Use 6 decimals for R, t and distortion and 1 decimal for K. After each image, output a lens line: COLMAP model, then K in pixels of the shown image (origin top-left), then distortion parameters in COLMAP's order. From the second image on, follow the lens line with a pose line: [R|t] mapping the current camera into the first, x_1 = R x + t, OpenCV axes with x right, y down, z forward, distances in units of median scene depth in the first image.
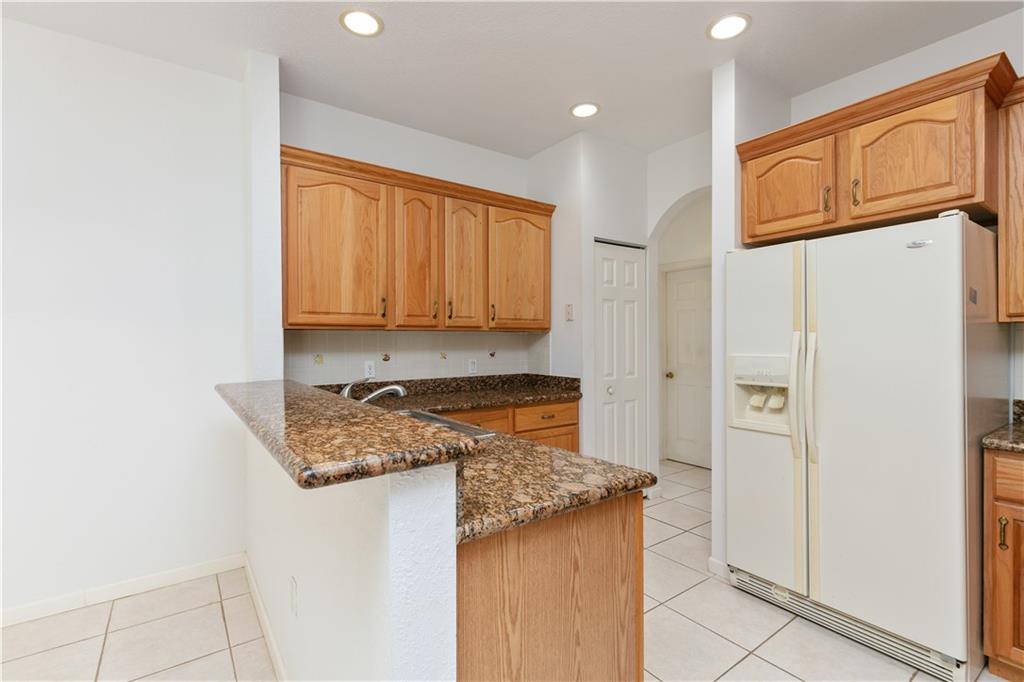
lens RADIAL K [[458.1, 0, 512.0], [0, 458.1, 341.0], [0, 0, 1]] dist [-0.001721, -0.000168]
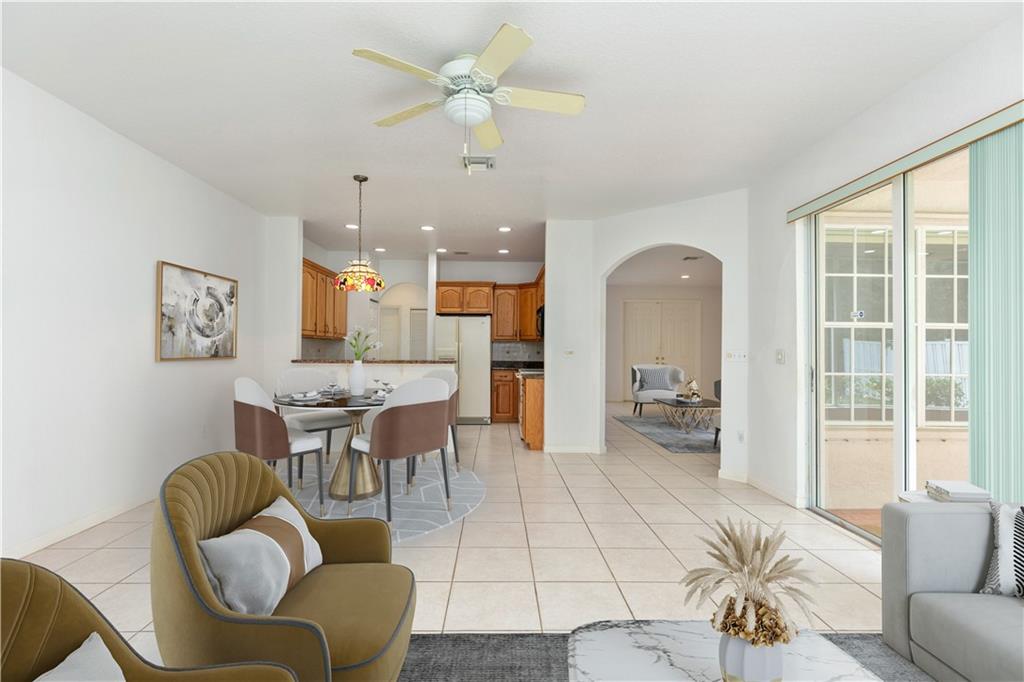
lens RADIAL K [[496.4, 0, 515.8], [0, 496.4, 345.1], [0, 0, 1]] dist [-0.000166, 0.000382]
pose [[0.563605, 0.011537, 0.825964, -2.174042], [-0.007976, 0.999932, -0.008525, 0.027549], [-0.826006, -0.001783, 0.563659, -1.466165]]
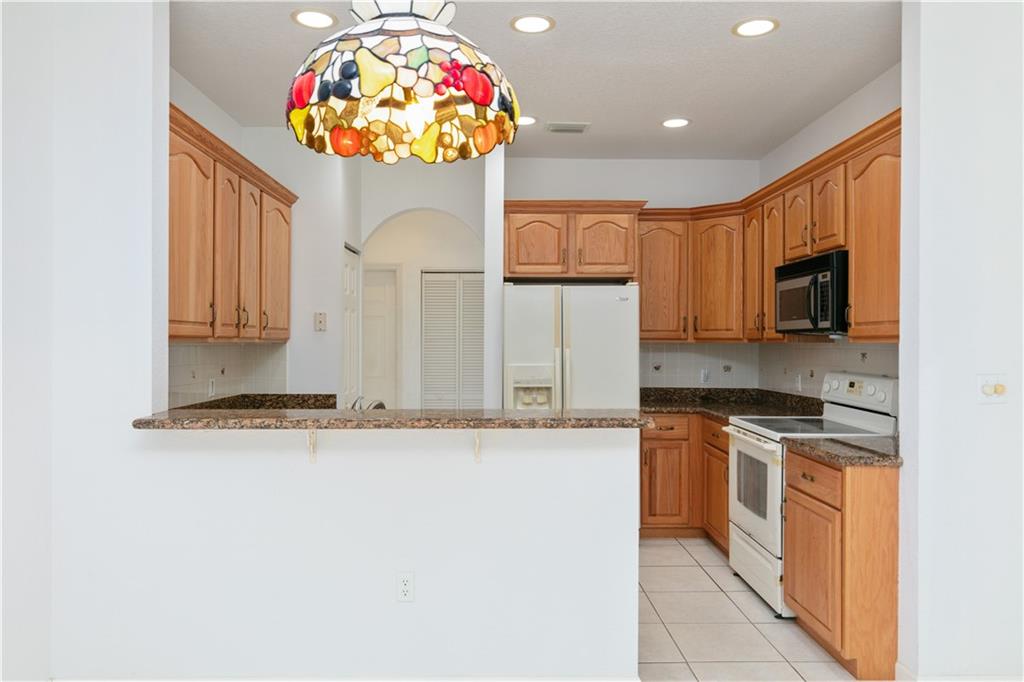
lens RADIAL K [[721.4, 0, 510.5], [0, 721.4, 340.3], [0, 0, 1]] dist [0.002377, -0.001065]
pose [[0.565651, 0.002140, 0.824642, -1.281482], [-0.003355, 0.999994, -0.000293, -0.041272], [-0.824638, -0.002601, 0.565655, -0.162124]]
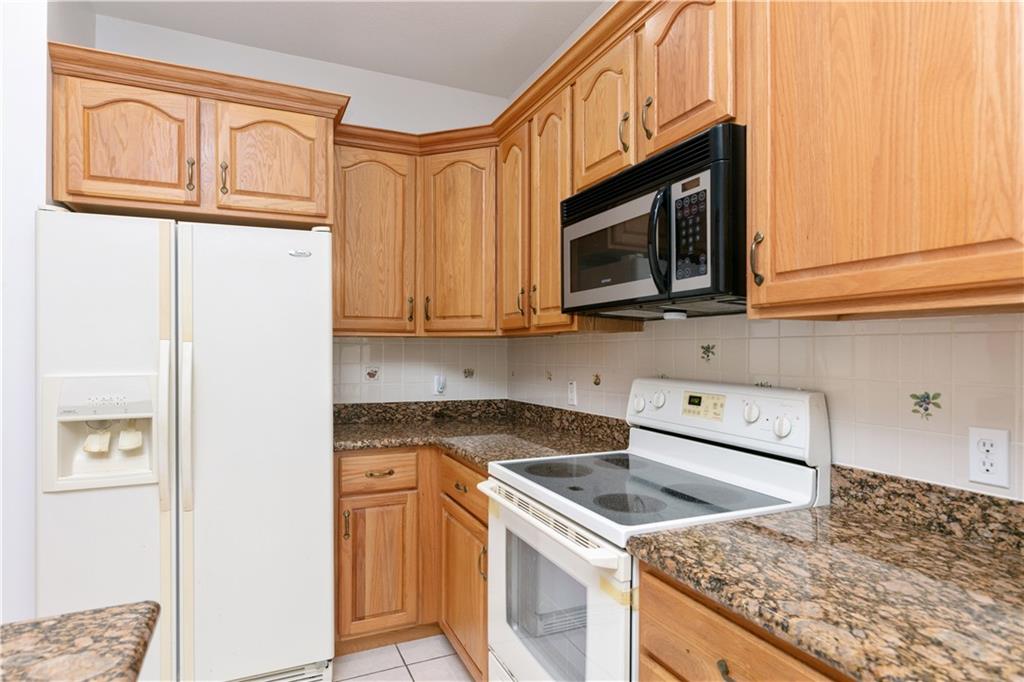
lens RADIAL K [[563.6, 0, 511.4], [0, 563.6, 344.8], [0, 0, 1]] dist [-0.001648, 0.000089]
pose [[0.193997, 0.008565, 0.980965, -0.157087], [-0.001032, 0.999963, -0.008527, -0.006596], [-0.981001, 0.000641, 0.193999, 0.257327]]
